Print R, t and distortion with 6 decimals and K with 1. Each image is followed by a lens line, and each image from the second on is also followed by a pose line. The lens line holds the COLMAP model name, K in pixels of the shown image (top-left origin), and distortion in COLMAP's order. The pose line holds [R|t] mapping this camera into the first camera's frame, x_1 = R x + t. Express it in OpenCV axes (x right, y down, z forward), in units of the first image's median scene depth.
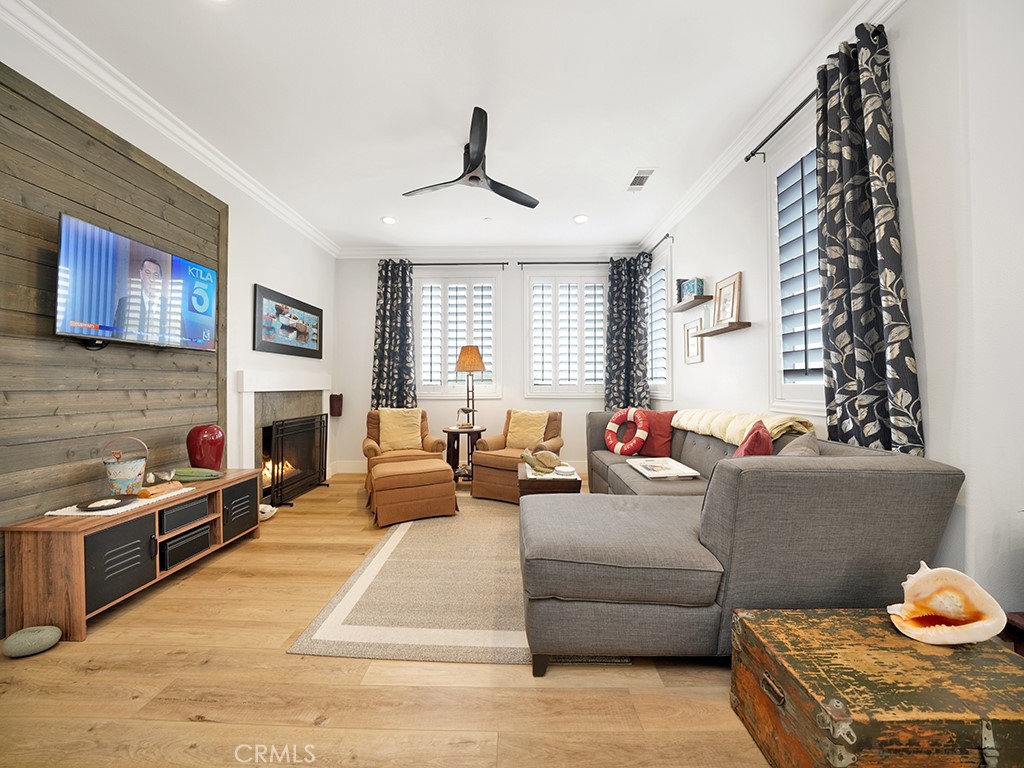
lens RADIAL K [[355.7, 0, 508.7], [0, 355.7, 382.2], [0, 0, 1]] dist [-0.033387, 0.004501]
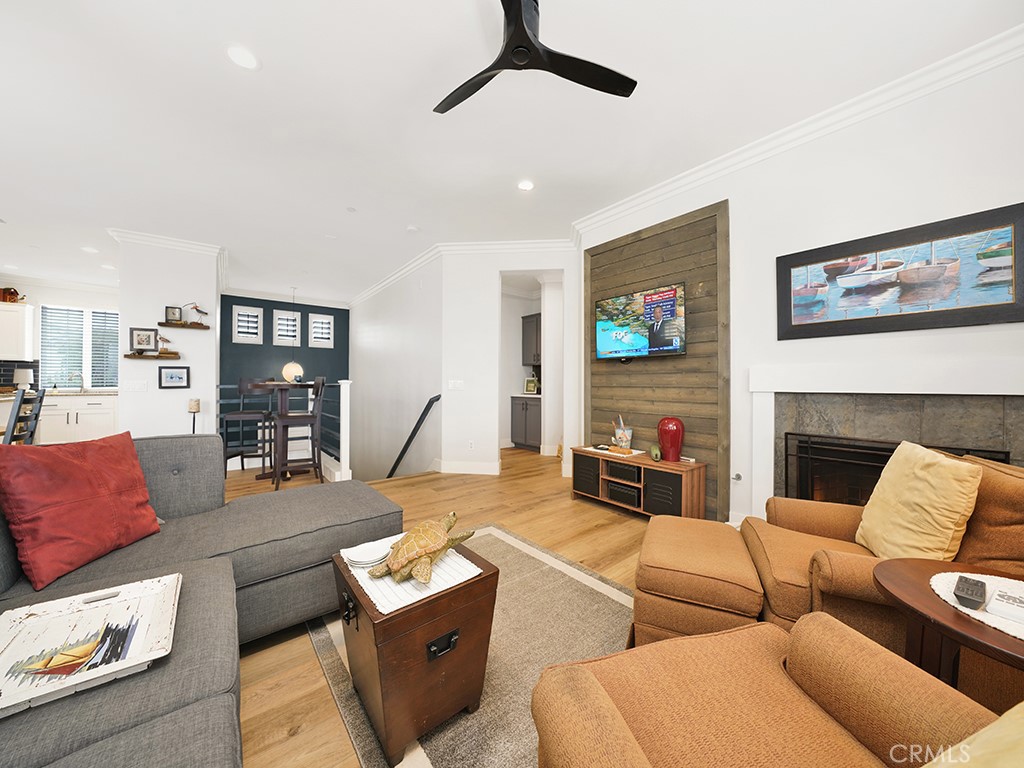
lens RADIAL K [[355.7, 0, 508.7], [0, 355.7, 382.2], [0, 0, 1]] dist [-0.033387, 0.004501]
pose [[-0.762215, -0.003010, -0.647317, 0.262931], [0.004798, 0.999935, -0.010299, 0.010150], [0.647307, -0.010955, -0.762151, 1.205091]]
